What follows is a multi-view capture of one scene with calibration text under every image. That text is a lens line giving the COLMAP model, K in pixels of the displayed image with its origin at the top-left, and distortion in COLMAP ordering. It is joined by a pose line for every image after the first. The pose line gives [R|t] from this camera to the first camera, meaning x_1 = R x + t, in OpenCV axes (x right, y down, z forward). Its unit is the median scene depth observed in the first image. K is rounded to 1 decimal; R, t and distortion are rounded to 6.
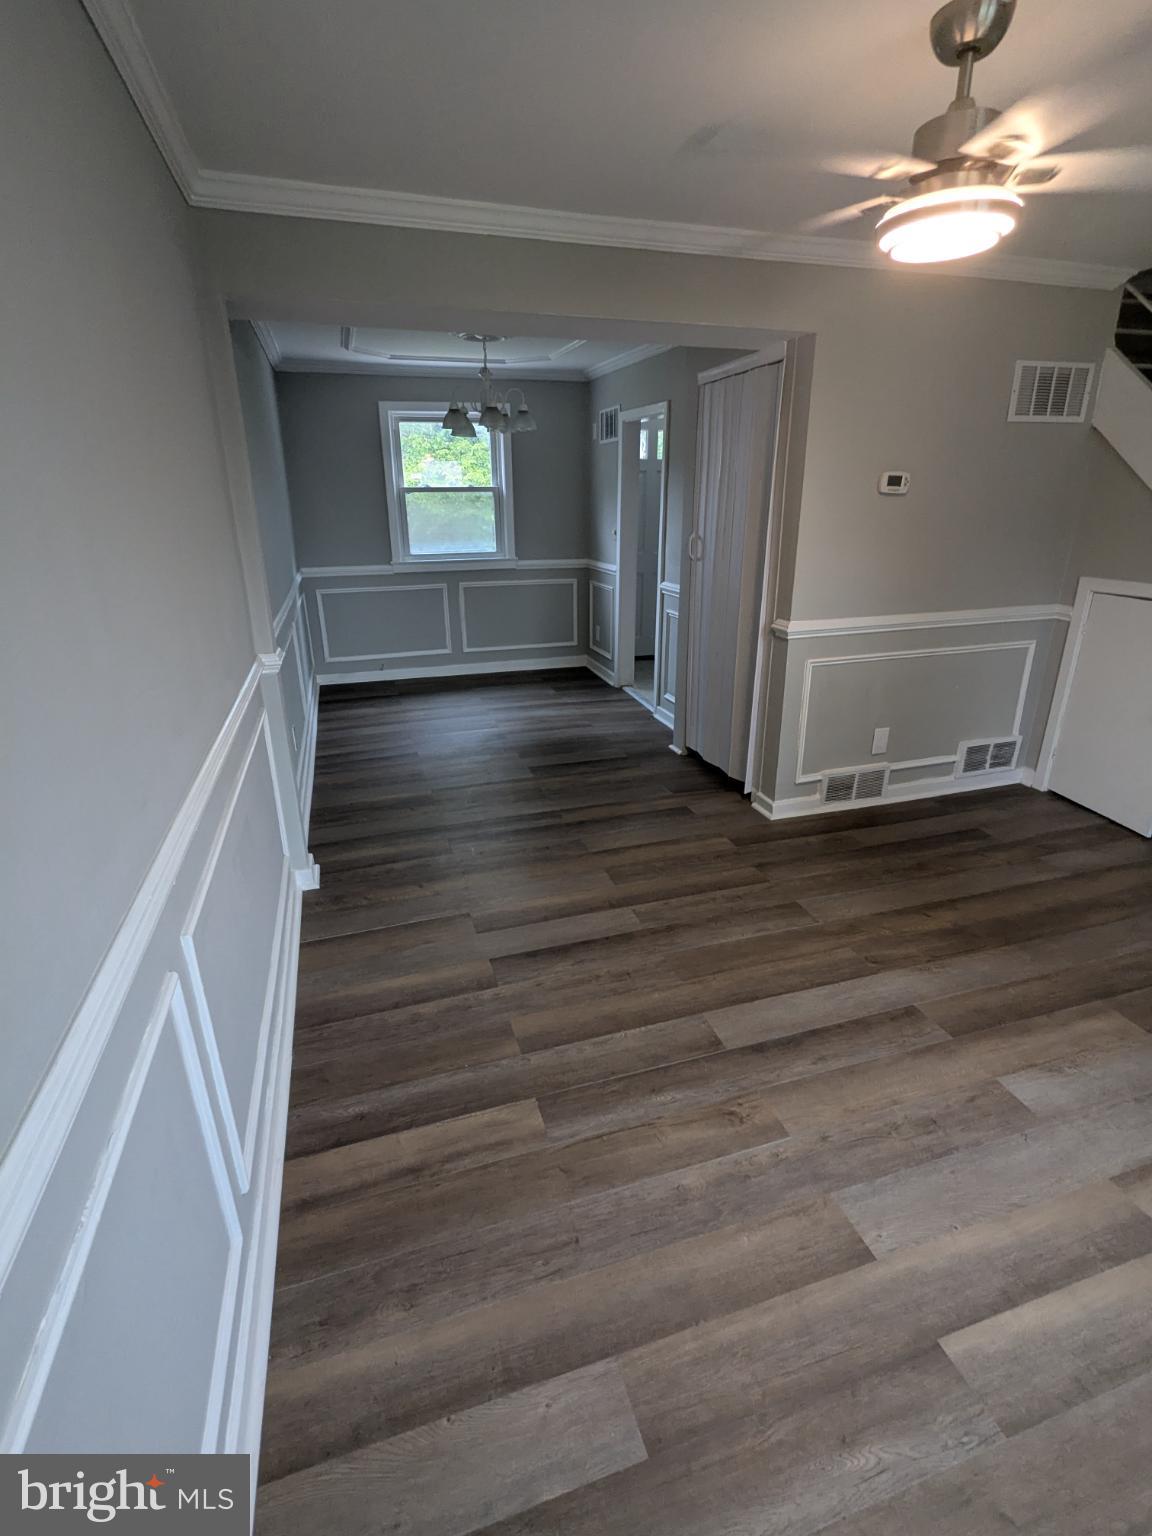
lens RADIAL K [[727.8, 0, 577.4], [0, 727.8, 764.9], [0, 0, 1]] dist [-0.002849, 0.000200]
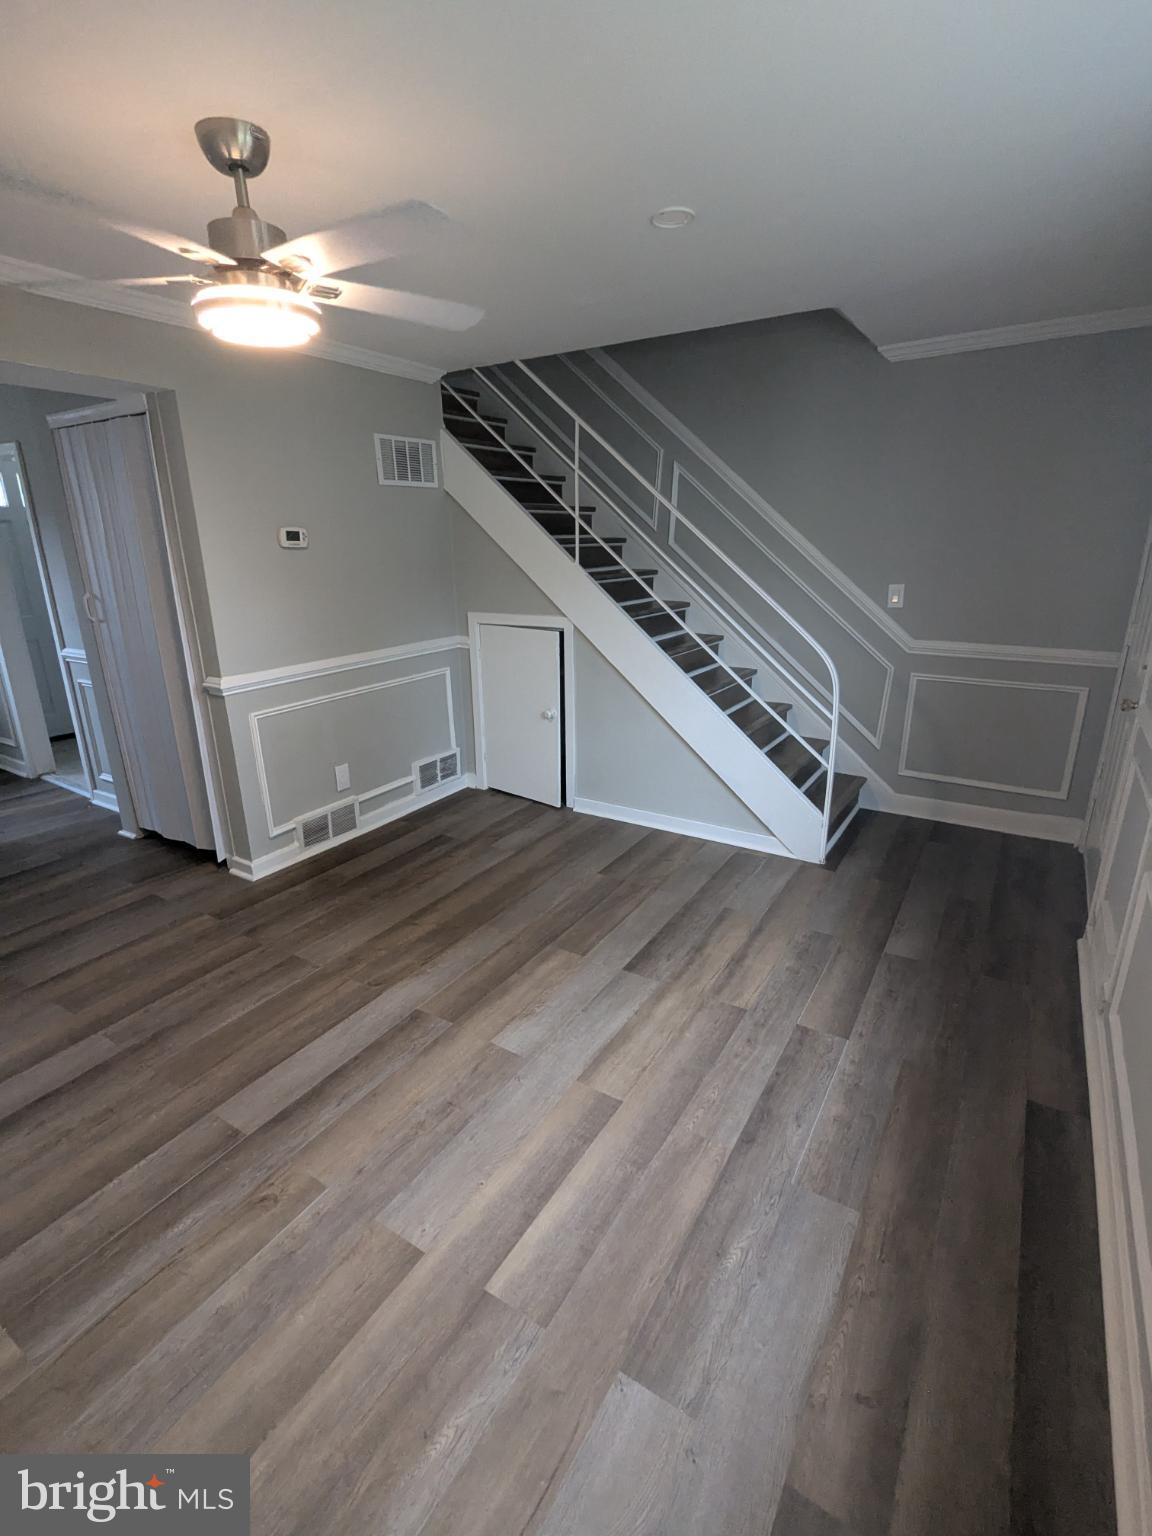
lens RADIAL K [[727.7, 0, 574.5], [0, 727.7, 763.6], [0, 0, 1]] dist [-0.001200, 0.002363]
pose [[0.759225, -0.197670, 0.620083, 0.027389], [0.232946, 0.972176, 0.024693, -0.000316], [-0.607711, 0.125698, 0.784147, -0.036971]]
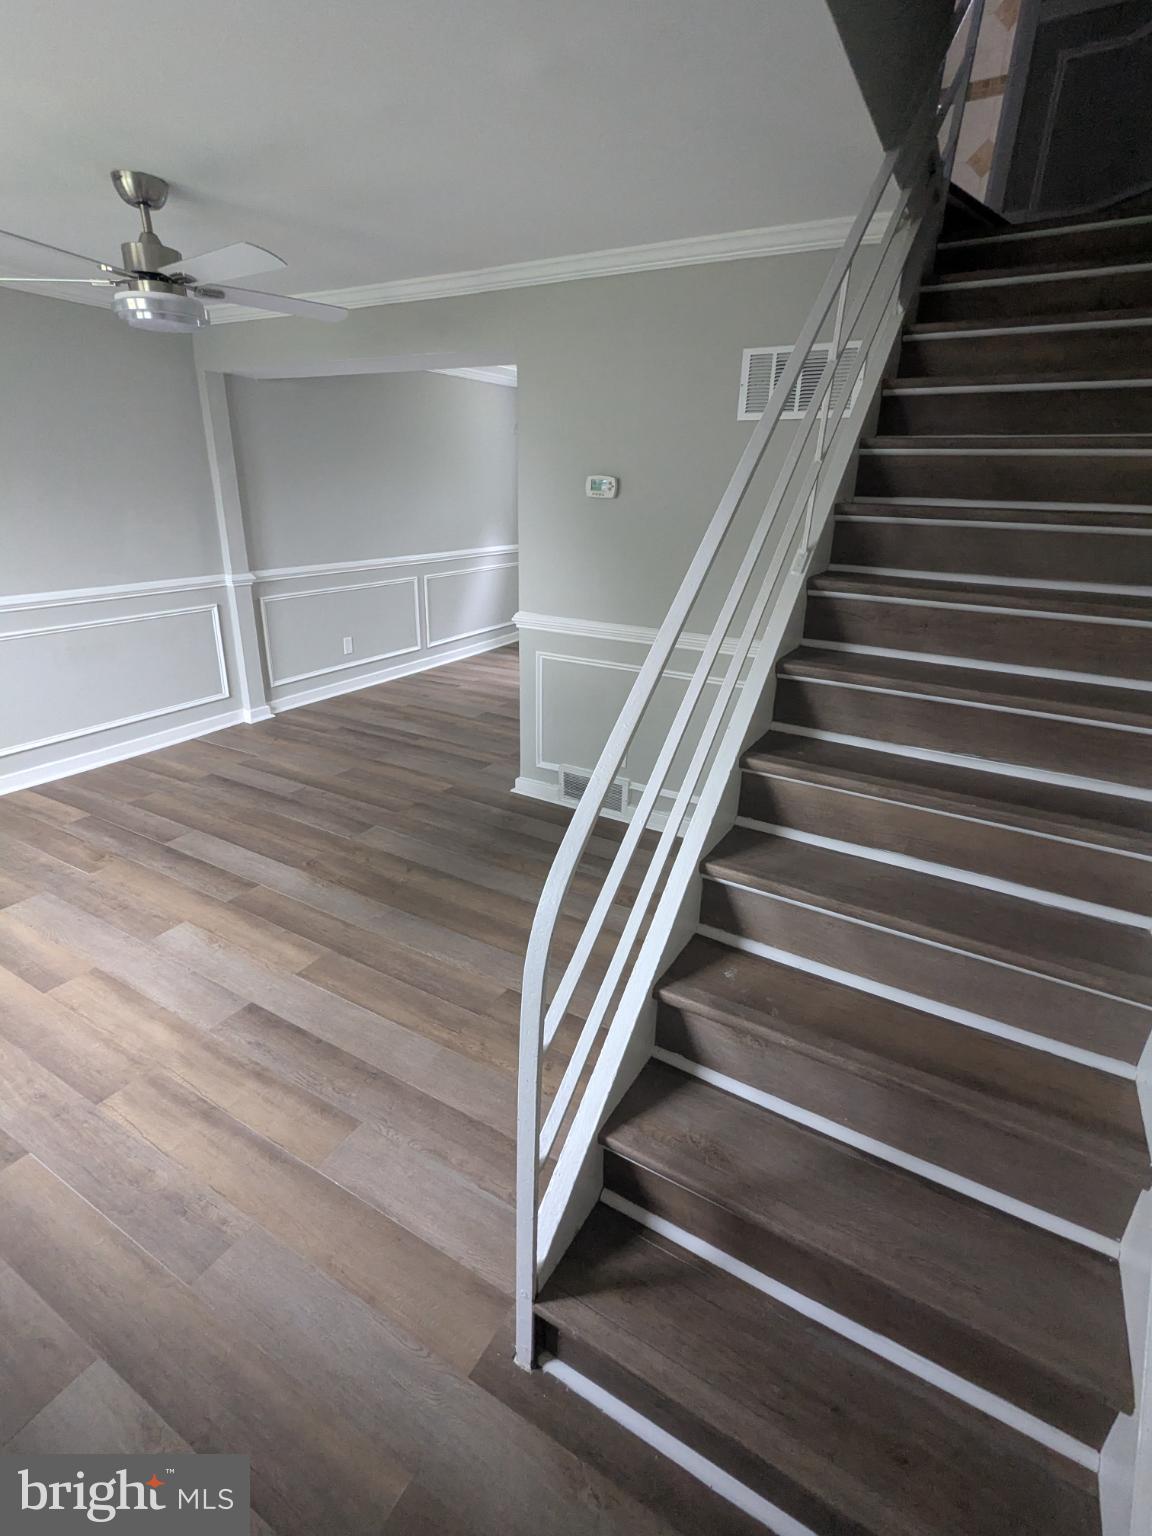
lens RADIAL K [[730.8, 0, 568.8], [0, 730.8, 762.5], [0, 0, 1]] dist [-0.000563, 0.006601]
pose [[0.672797, 0.286827, -0.681963, 1.253677], [-0.283351, 0.951402, 0.120608, -0.145631], [0.683415, 0.112091, 0.721374, 0.305984]]
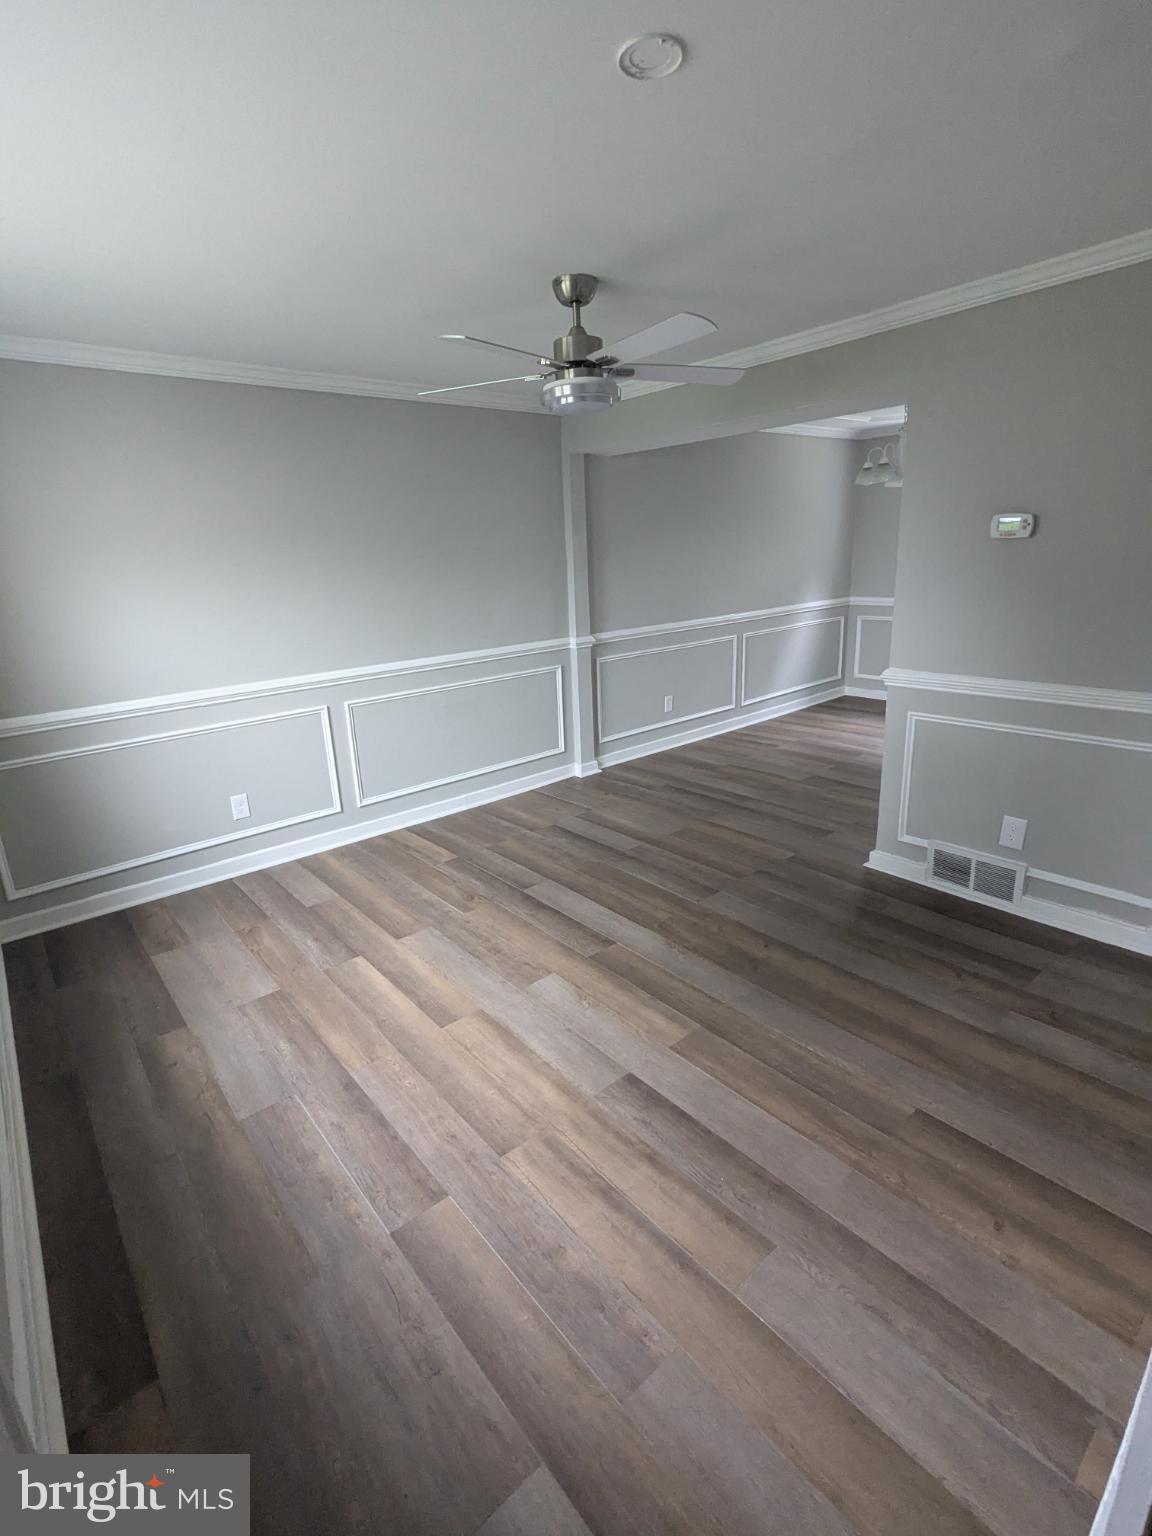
lens RADIAL K [[727.7, 0, 574.5], [0, 727.7, 763.6], [0, 0, 1]] dist [-0.001200, 0.002363]
pose [[0.384432, 0.252545, -0.887938, 1.129871], [-0.282650, 0.947859, 0.147214, -0.106532], [0.878818, 0.194382, 0.435769, 0.230752]]
